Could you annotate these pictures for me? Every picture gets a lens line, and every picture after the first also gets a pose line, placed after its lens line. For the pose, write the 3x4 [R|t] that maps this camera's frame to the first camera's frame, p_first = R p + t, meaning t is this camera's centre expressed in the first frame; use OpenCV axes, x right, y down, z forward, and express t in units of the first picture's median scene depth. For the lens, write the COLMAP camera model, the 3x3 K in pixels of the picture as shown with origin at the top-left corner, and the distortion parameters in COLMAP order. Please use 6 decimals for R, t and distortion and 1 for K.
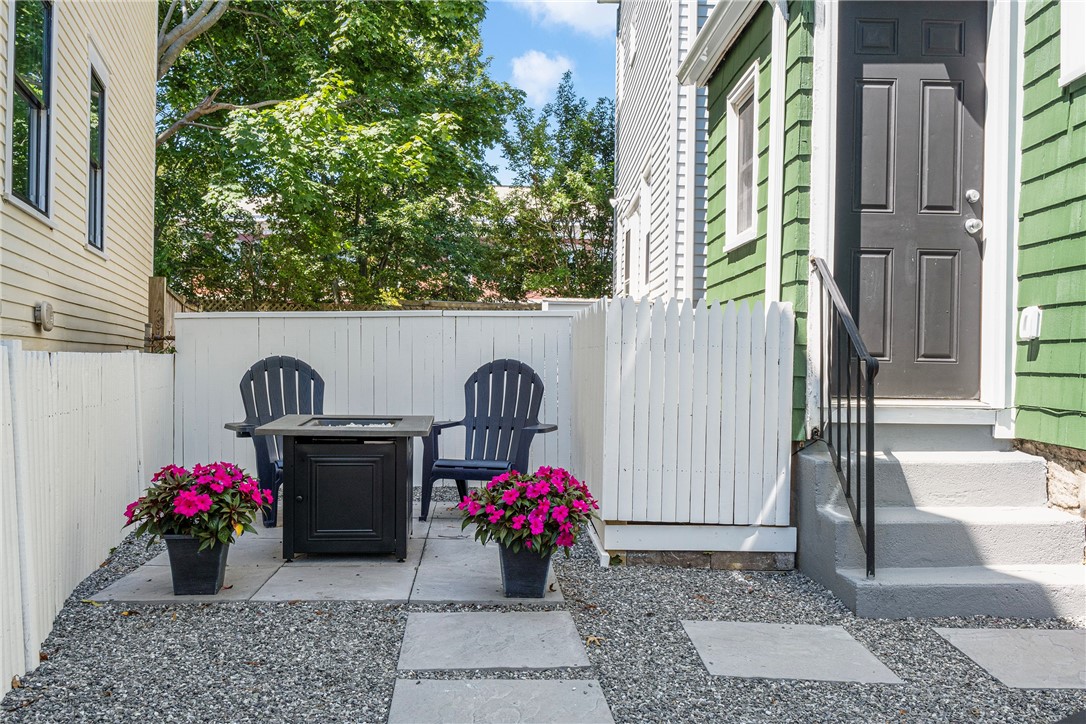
lens RADIAL K [[928.8, 0, 547.5], [0, 928.8, 360.8], [0, 0, 1]] dist [-0.002179, 0.001679]
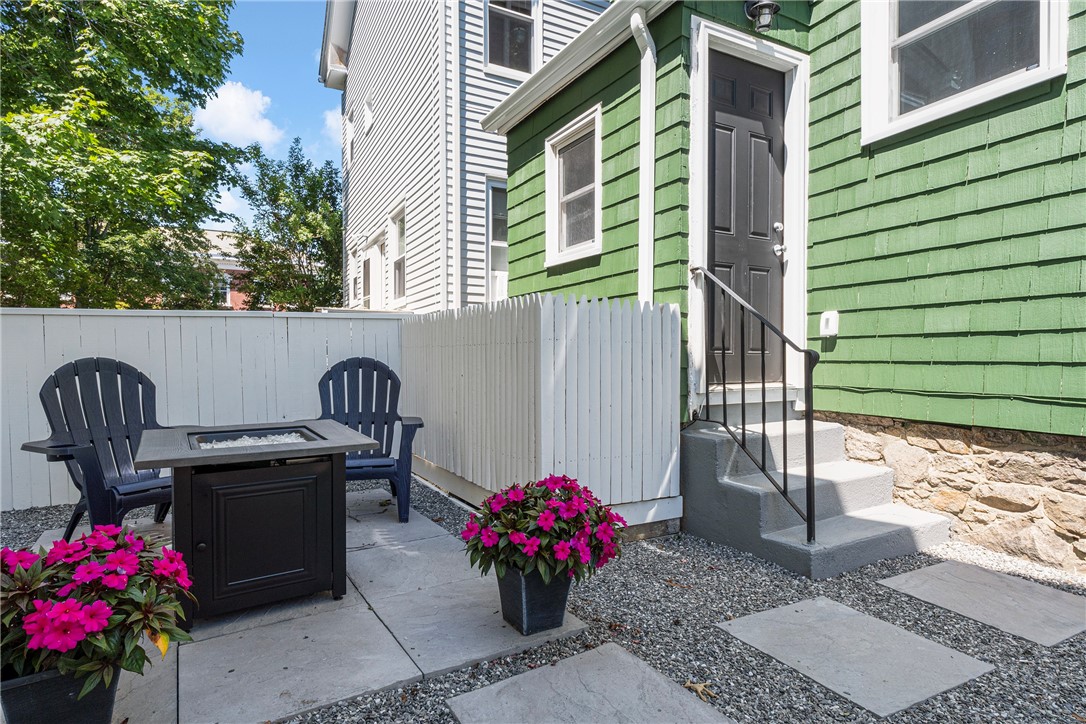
lens RADIAL K [[574.9, 0, 538.6], [0, 574.9, 364.4], [0, 0, 1]] dist [0.010338, 0.000581]
pose [[0.884756, -0.021527, 0.465556, -0.225681], [0.015280, 0.999735, 0.017190, -0.002540], [-0.465803, -0.008095, 0.884851, 0.433957]]
